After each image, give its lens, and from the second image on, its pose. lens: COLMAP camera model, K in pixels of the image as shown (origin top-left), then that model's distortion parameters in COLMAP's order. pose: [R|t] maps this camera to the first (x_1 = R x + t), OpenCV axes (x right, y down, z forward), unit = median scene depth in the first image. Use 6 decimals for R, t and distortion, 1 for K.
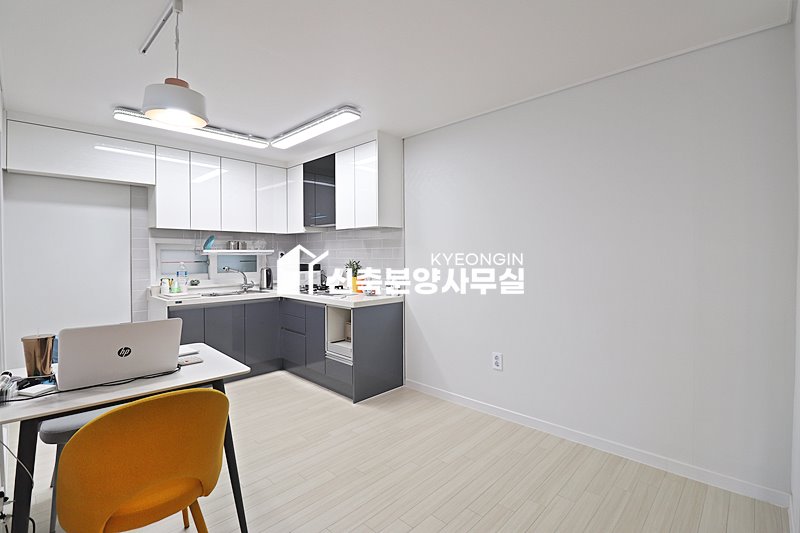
lens RADIAL K [[372.2, 0, 399.7], [0, 372.2, 262.6], [0, 0, 1]] dist [0.000859, -0.014178]
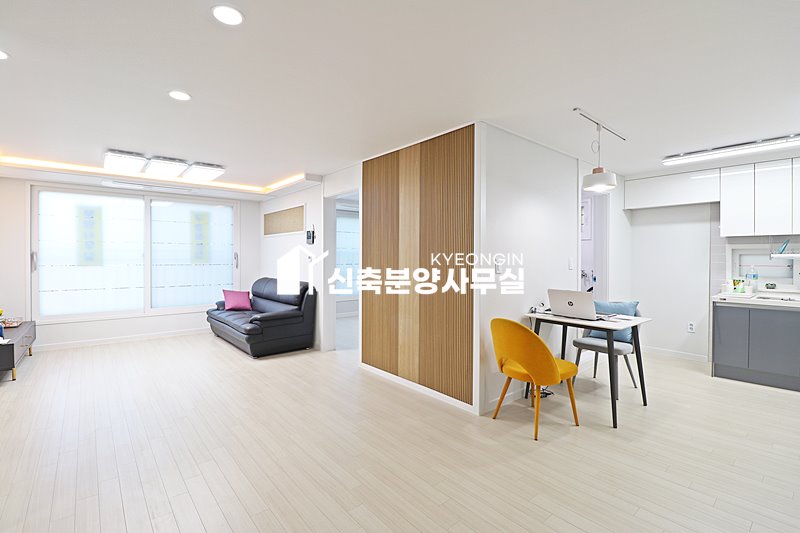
lens RADIAL K [[372.2, 0, 399.7], [0, 372.2, 262.6], [0, 0, 1]] dist [0.000859, -0.014178]
pose [[-0.096401, 0.011487, -0.995276, 0.597600], [-0.021208, 0.999683, 0.013592, -0.003312], [0.995117, 0.022418, -0.096127, 0.081351]]
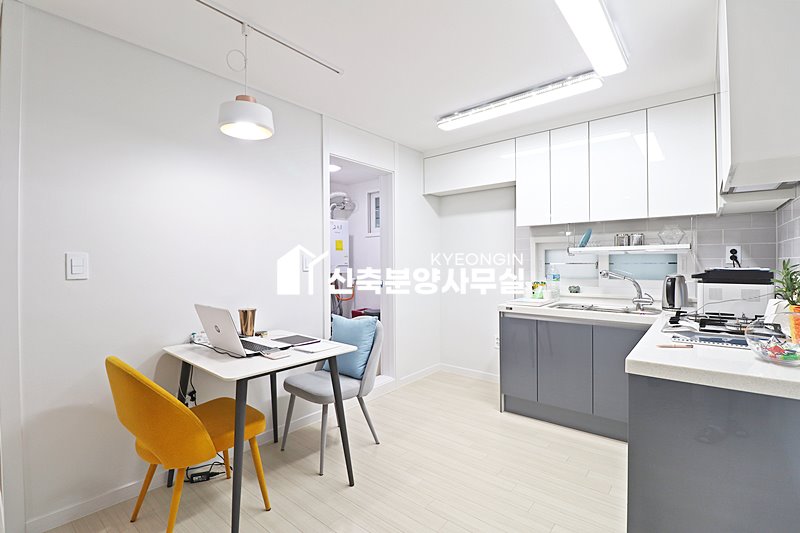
lens RADIAL K [[372.2, 0, 399.7], [0, 372.2, 262.6], [0, 0, 1]] dist [0.000859, -0.014178]
pose [[0.084219, -0.000523, -0.996447, 0.234480], [-0.013119, 0.999913, -0.001633, 0.002682], [0.996361, 0.013210, 0.084205, 0.595939]]
